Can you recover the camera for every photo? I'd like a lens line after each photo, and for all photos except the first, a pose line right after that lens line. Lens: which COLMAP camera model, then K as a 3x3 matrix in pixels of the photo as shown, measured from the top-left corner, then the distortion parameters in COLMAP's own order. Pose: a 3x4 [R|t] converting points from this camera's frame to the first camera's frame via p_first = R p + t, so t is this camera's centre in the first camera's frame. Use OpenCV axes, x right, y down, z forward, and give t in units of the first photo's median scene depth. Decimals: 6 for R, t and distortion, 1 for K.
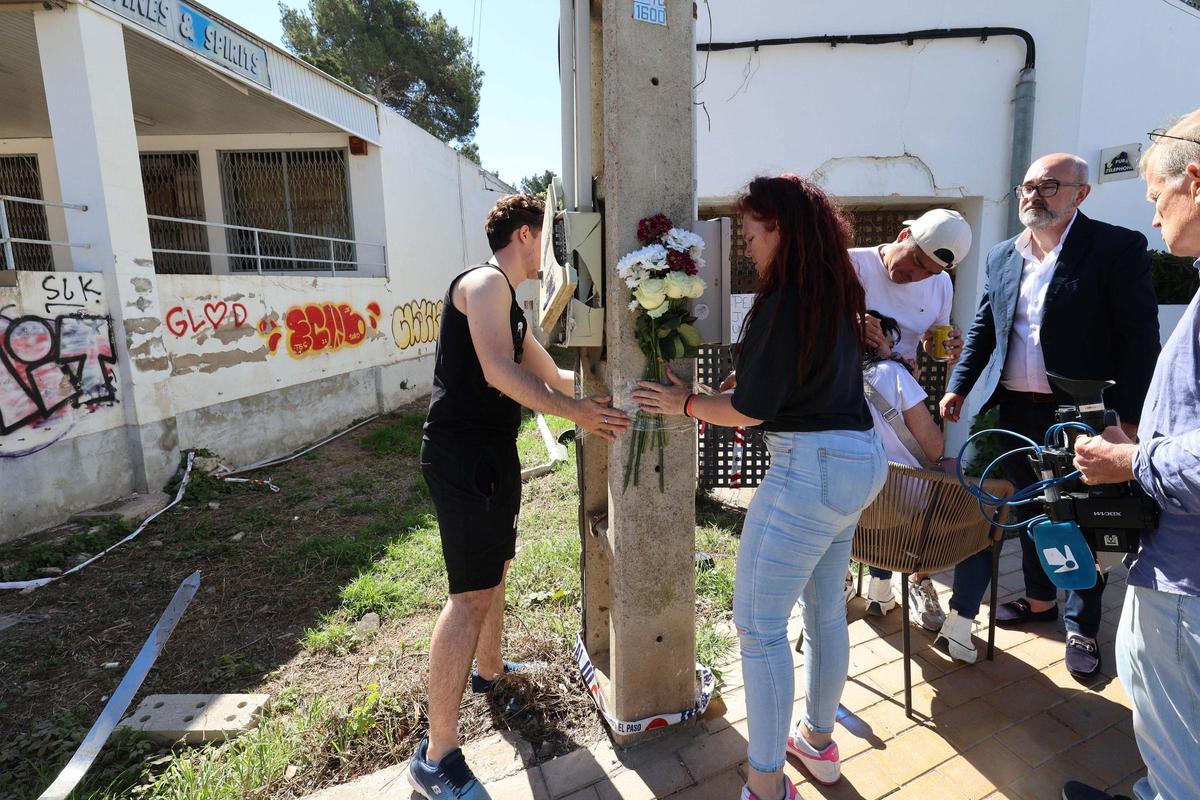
lens RADIAL K [[567.1, 0, 675.1], [0, 567.1, 381.0], [0, 0, 1]] dist [0.020658, -0.009702]
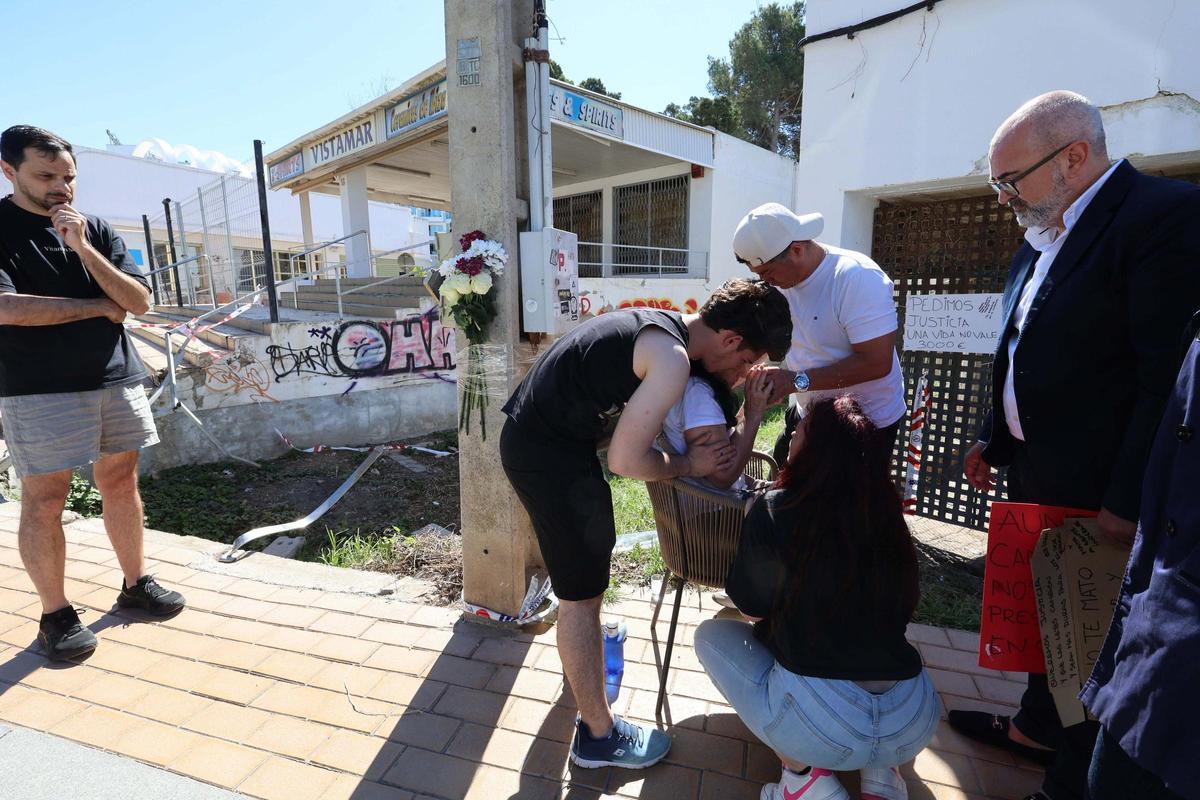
lens RADIAL K [[567.1, 0, 675.1], [0, 567.1, 381.0], [0, 0, 1]] dist [0.020658, -0.009702]
pose [[0.768731, 0.105805, -0.630759, 0.351450], [-0.104860, 0.993726, 0.038892, -0.012440], [0.630917, 0.036244, 0.775003, 0.078498]]
